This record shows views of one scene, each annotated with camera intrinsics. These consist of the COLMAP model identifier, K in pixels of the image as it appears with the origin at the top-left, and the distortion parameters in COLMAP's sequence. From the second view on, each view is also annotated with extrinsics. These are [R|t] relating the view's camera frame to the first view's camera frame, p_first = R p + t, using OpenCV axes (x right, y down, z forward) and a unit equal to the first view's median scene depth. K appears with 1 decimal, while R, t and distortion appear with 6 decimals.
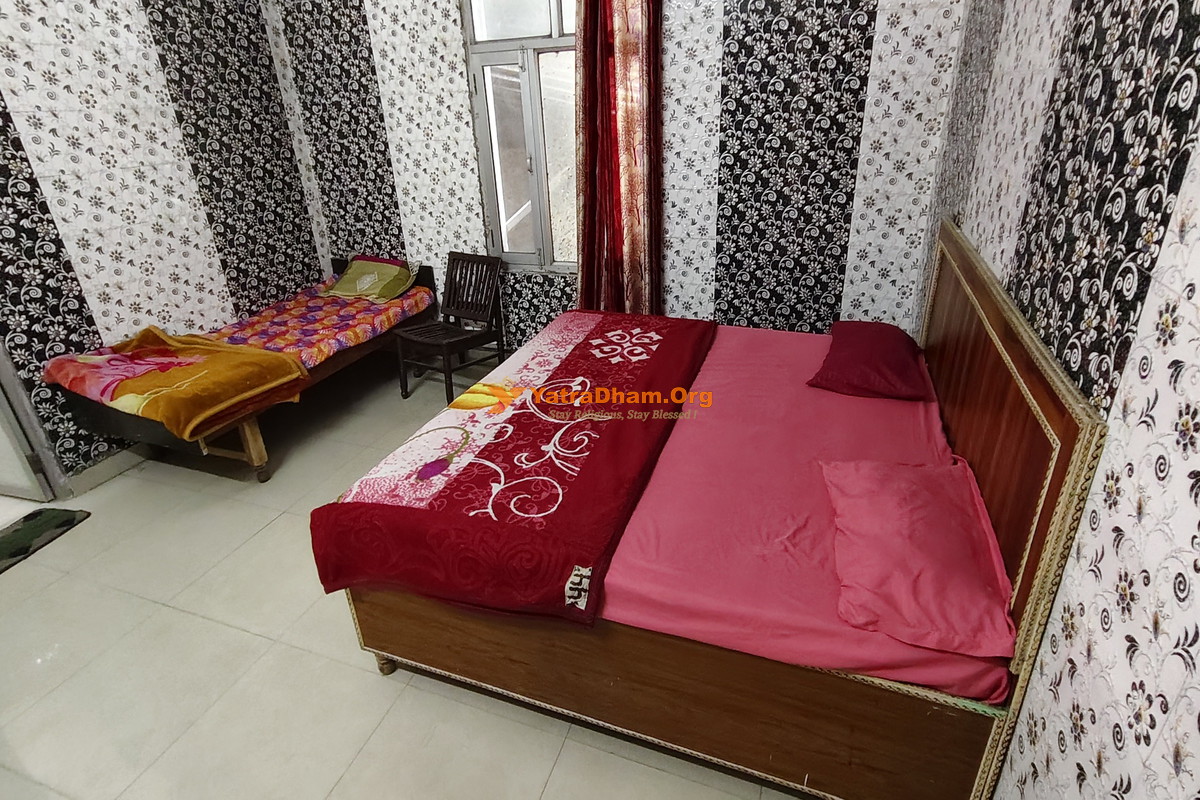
lens RADIAL K [[692.8, 0, 543.1], [0, 692.8, 399.5], [0, 0, 1]] dist [-0.030911, 0.020893]
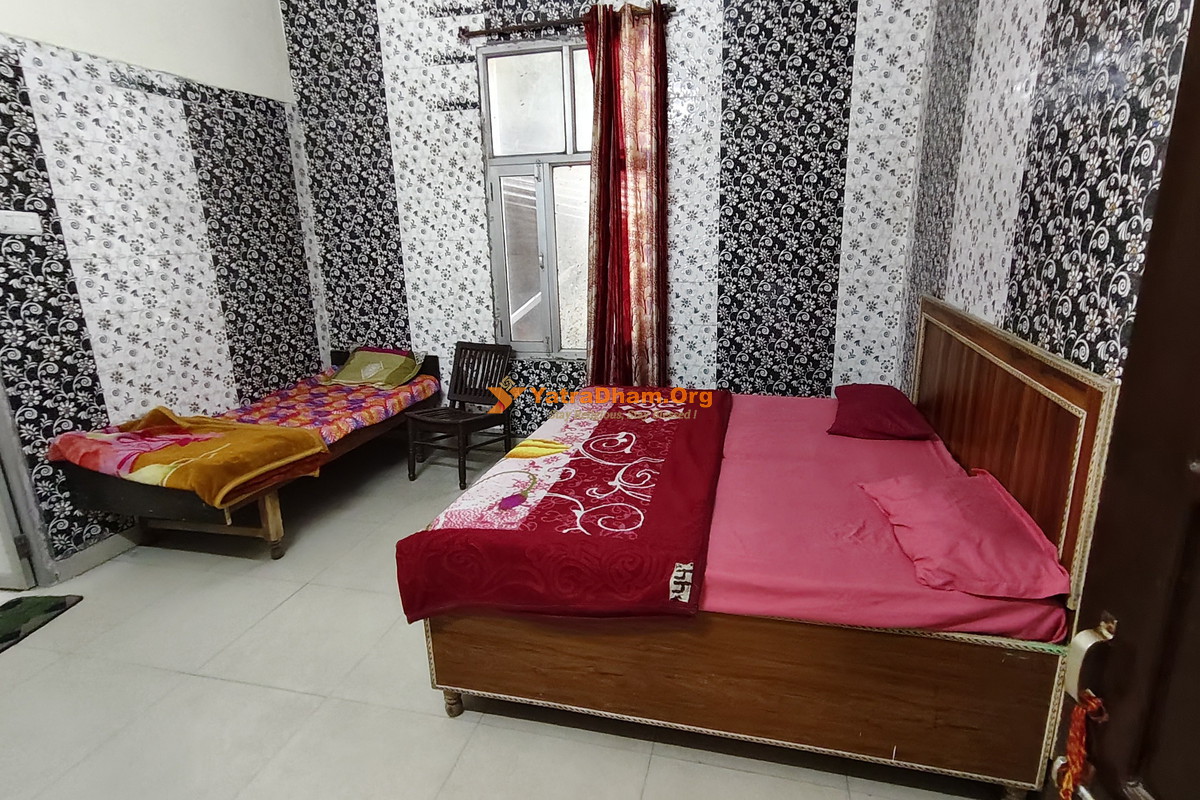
lens RADIAL K [[715.6, 0, 537.0], [0, 715.6, 400.5], [0, 0, 1]] dist [-0.058678, 0.052116]
pose [[0.994983, 0.008947, 0.099646, -0.147012], [0.009938, 0.982229, -0.187423, 0.097478], [-0.099553, 0.187473, 0.977212, -0.075813]]
